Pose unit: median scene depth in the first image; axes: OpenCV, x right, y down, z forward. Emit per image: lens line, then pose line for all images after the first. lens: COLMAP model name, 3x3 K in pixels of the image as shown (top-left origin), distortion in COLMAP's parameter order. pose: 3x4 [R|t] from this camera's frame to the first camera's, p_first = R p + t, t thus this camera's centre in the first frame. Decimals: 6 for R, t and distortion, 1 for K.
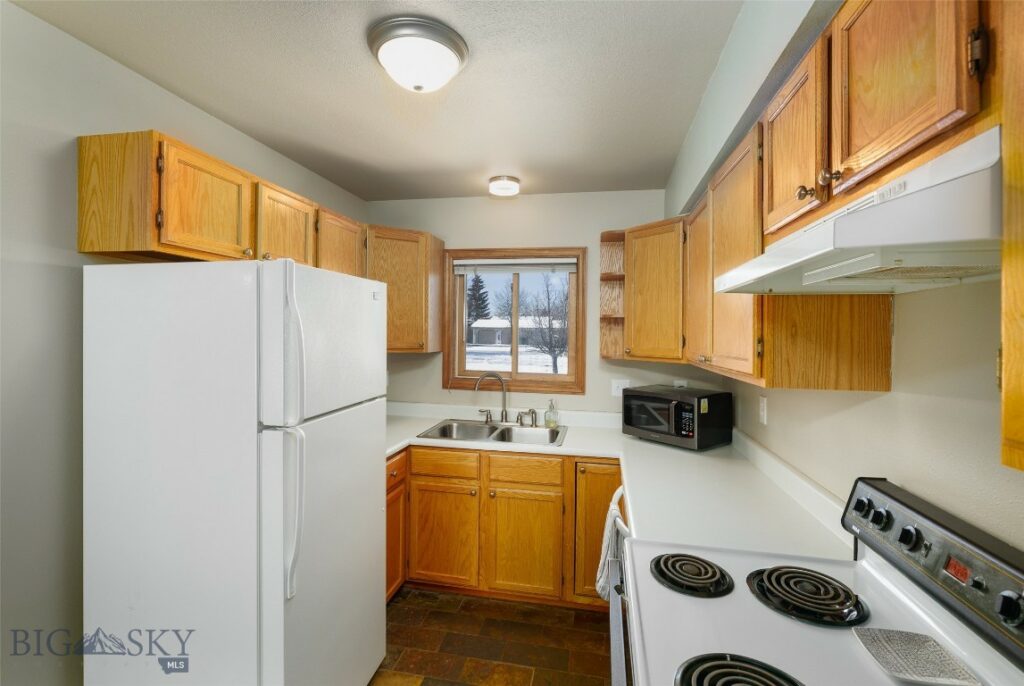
lens RADIAL K [[453.5, 0, 516.2], [0, 453.5, 326.9], [0, 0, 1]] dist [0.004899, 0.000926]
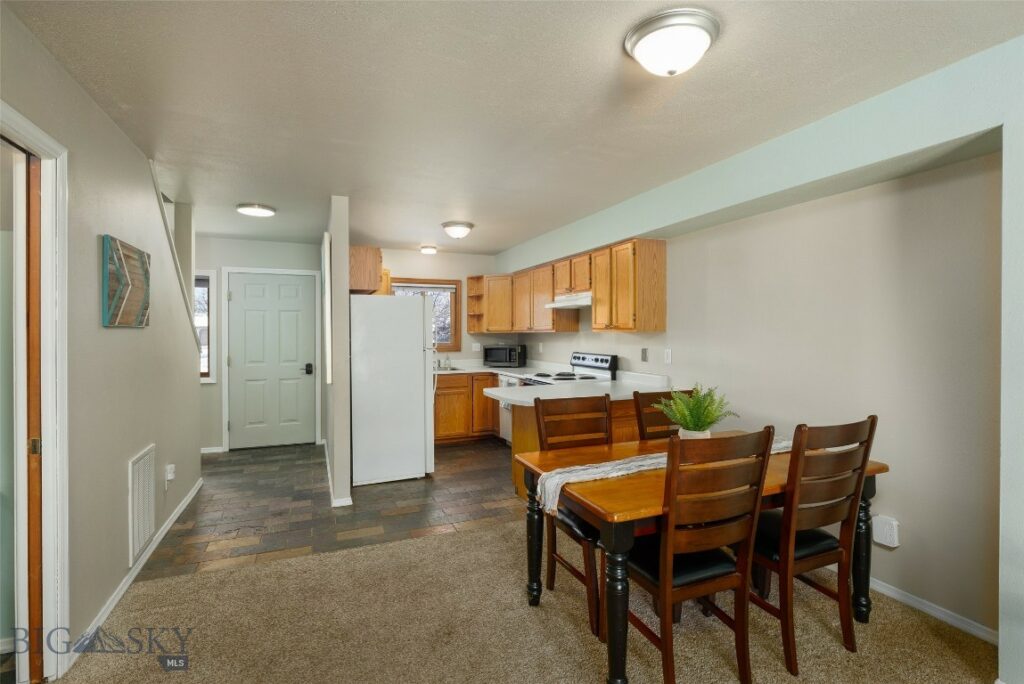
lens RADIAL K [[488.4, 0, 507.9], [0, 488.4, 332.2], [0, 0, 1]] dist [0.001312, -0.000075]
pose [[0.829790, -0.024869, 0.557521, -0.982314], [0.011549, 0.999558, 0.027398, 0.001888], [-0.557956, -0.016295, 0.829710, -1.045947]]
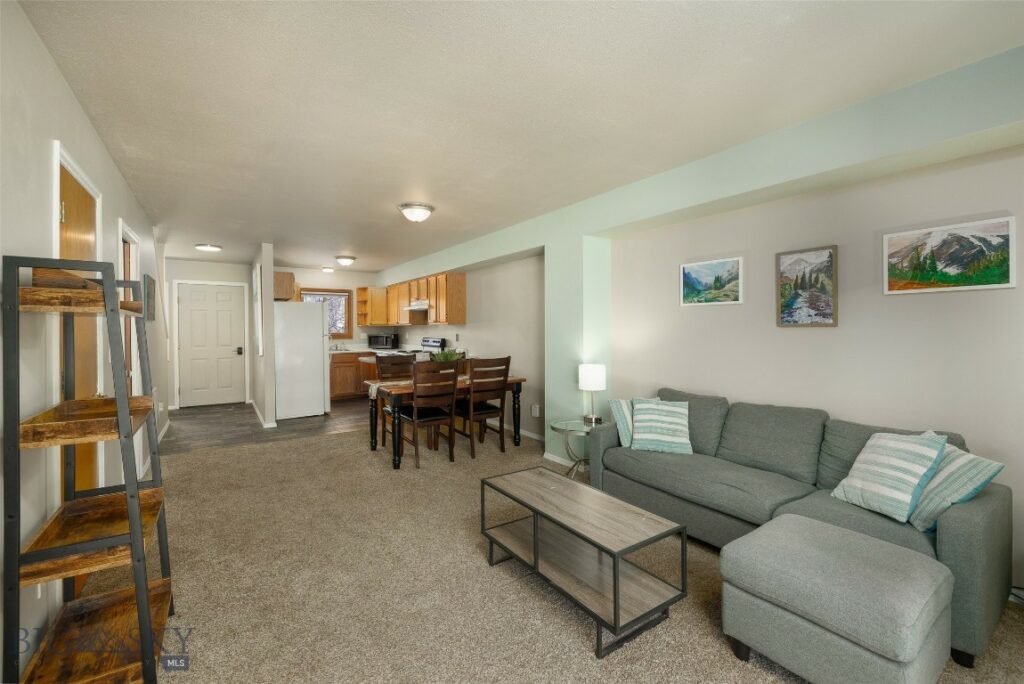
lens RADIAL K [[453.5, 0, 513.5], [0, 453.5, 332.7], [0, 0, 1]] dist [0.004899, 0.000926]
pose [[0.701548, -0.033774, 0.711821, -1.345283], [0.008824, 0.999211, 0.038713, 0.000489], [-0.712567, -0.020878, 0.701293, -2.033331]]
